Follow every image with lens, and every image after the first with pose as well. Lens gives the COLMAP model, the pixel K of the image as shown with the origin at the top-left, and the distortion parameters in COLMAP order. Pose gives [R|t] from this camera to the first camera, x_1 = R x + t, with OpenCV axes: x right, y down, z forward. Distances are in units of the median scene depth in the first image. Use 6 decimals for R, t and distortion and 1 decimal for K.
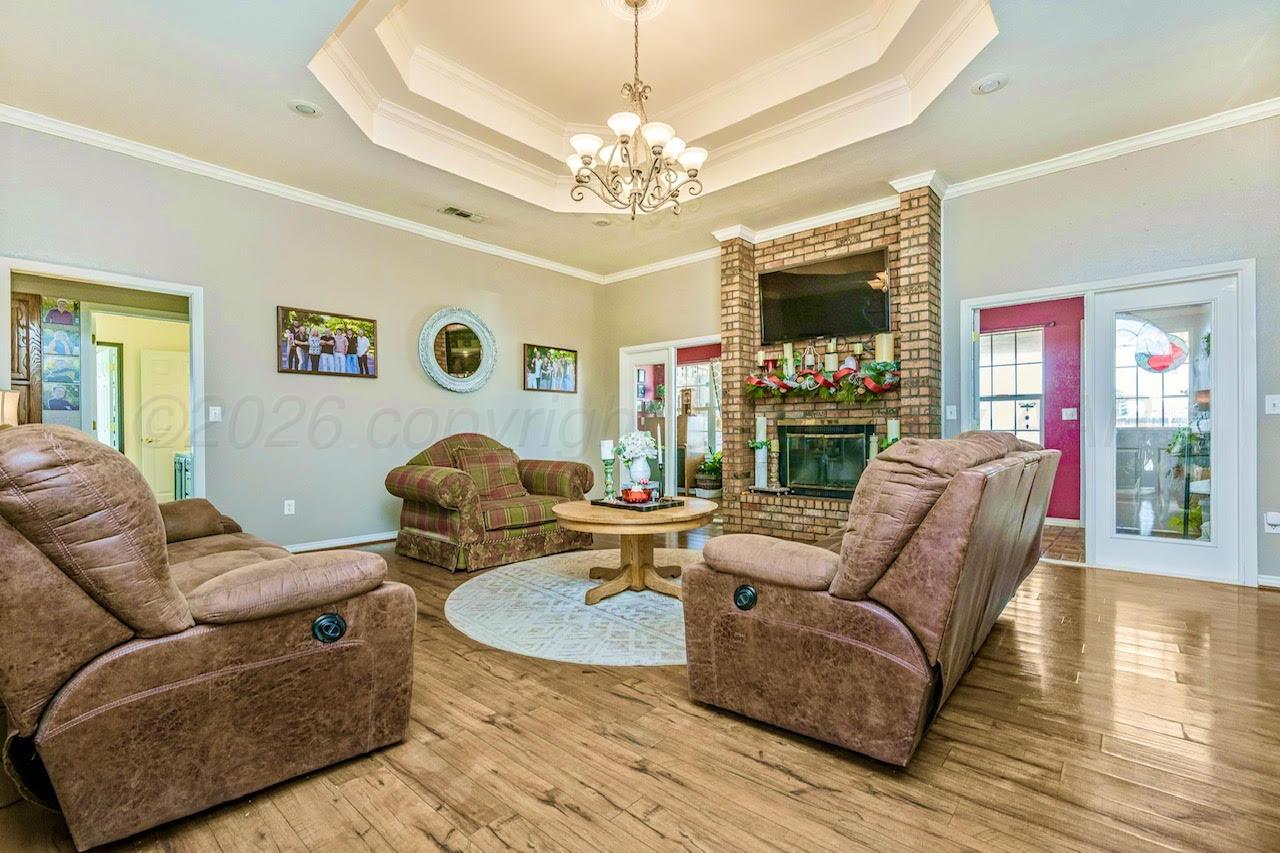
lens RADIAL K [[563.5, 0, 640.0], [0, 563.5, 426.5], [0, 0, 1]] dist [-0.001082, -0.000063]
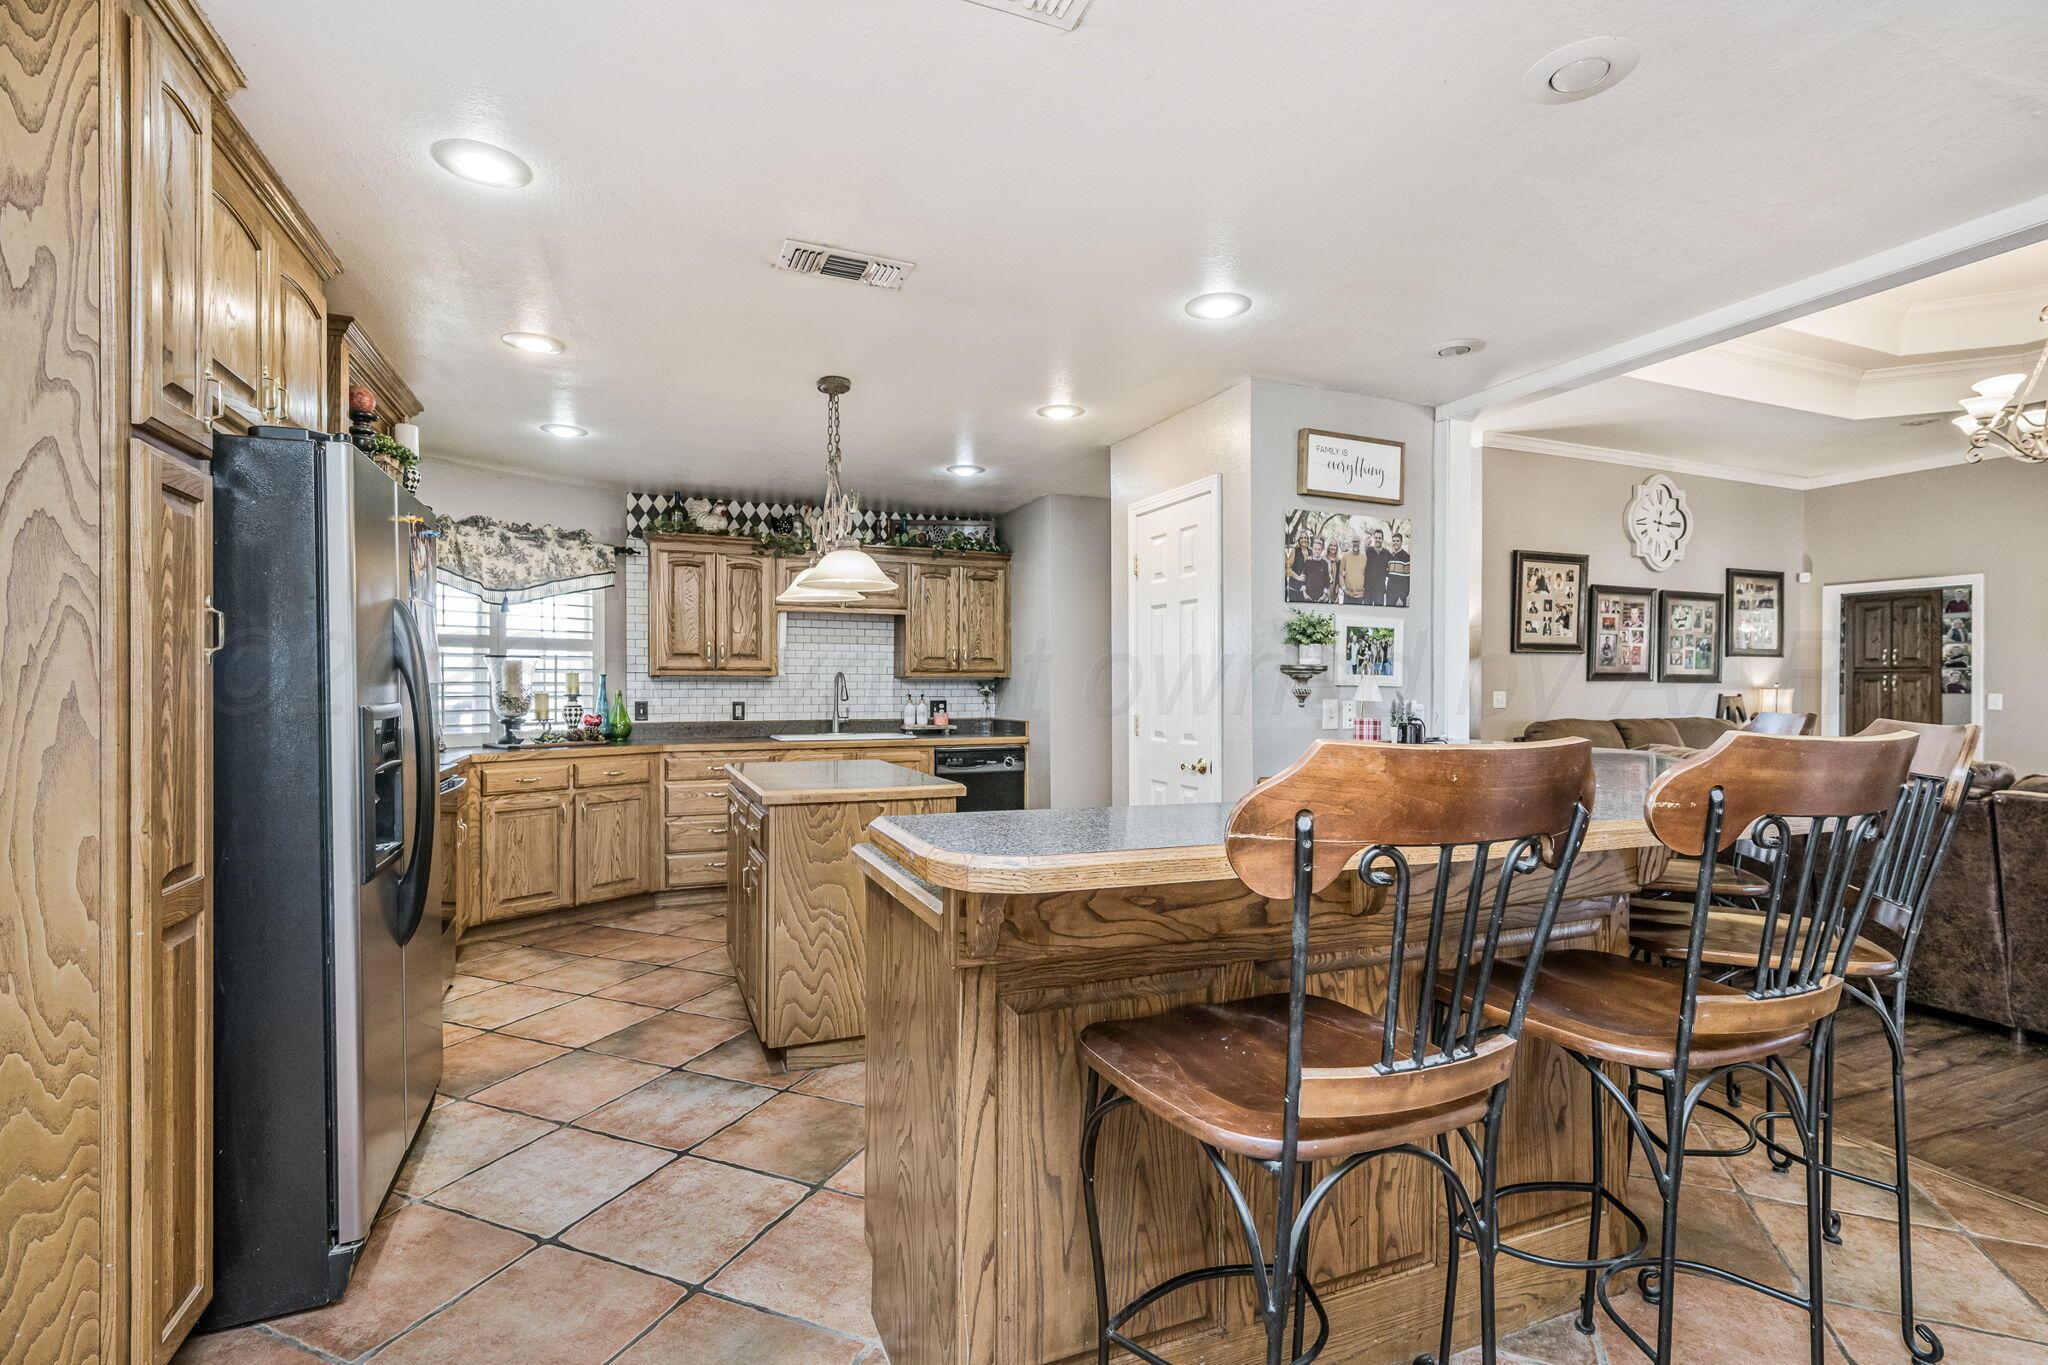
lens RADIAL K [[979.5, 0, 1077.1], [0, 979.5, 686.7], [0, 0, 1]] dist [0.000453, -0.000062]
pose [[-0.400747, 0.005859, -0.916170, 4.380154], [0.007516, 0.999967, 0.003107, -0.198337], [0.916158, -0.005640, -0.400778, 0.711052]]
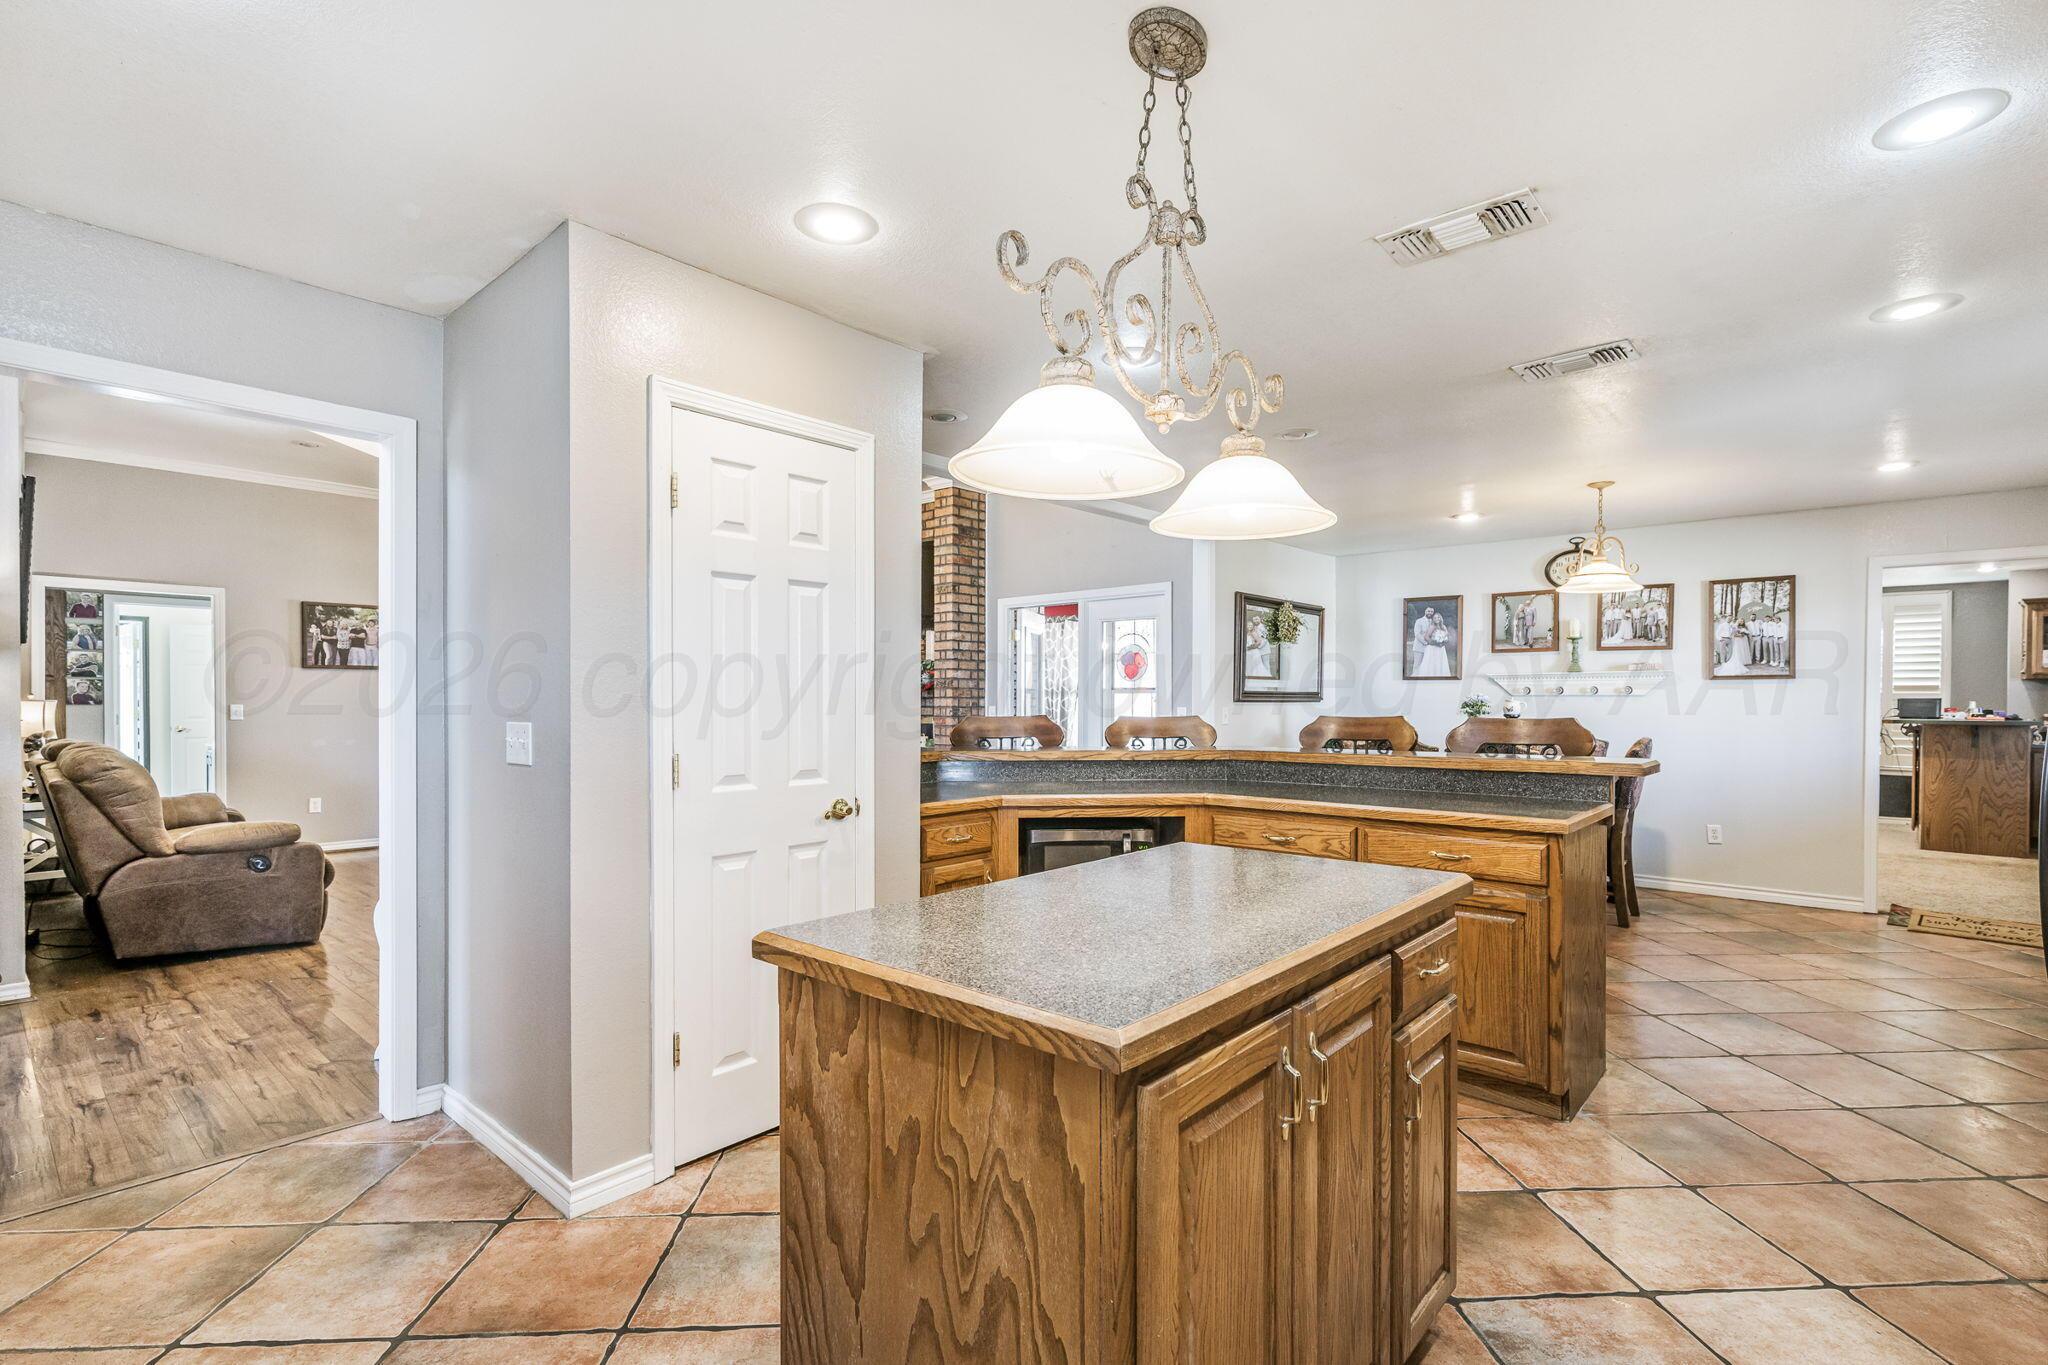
lens RADIAL K [[936.0, 0, 1017.2], [0, 936.0, 698.1], [0, 0, 1]] dist [-0.001499, -0.000526]
pose [[0.999971, 0.007550, 0.001095, 2.017572], [-0.007558, 0.999944, 0.007382, -0.215198], [-0.001039, -0.007390, 0.999972, -2.130605]]
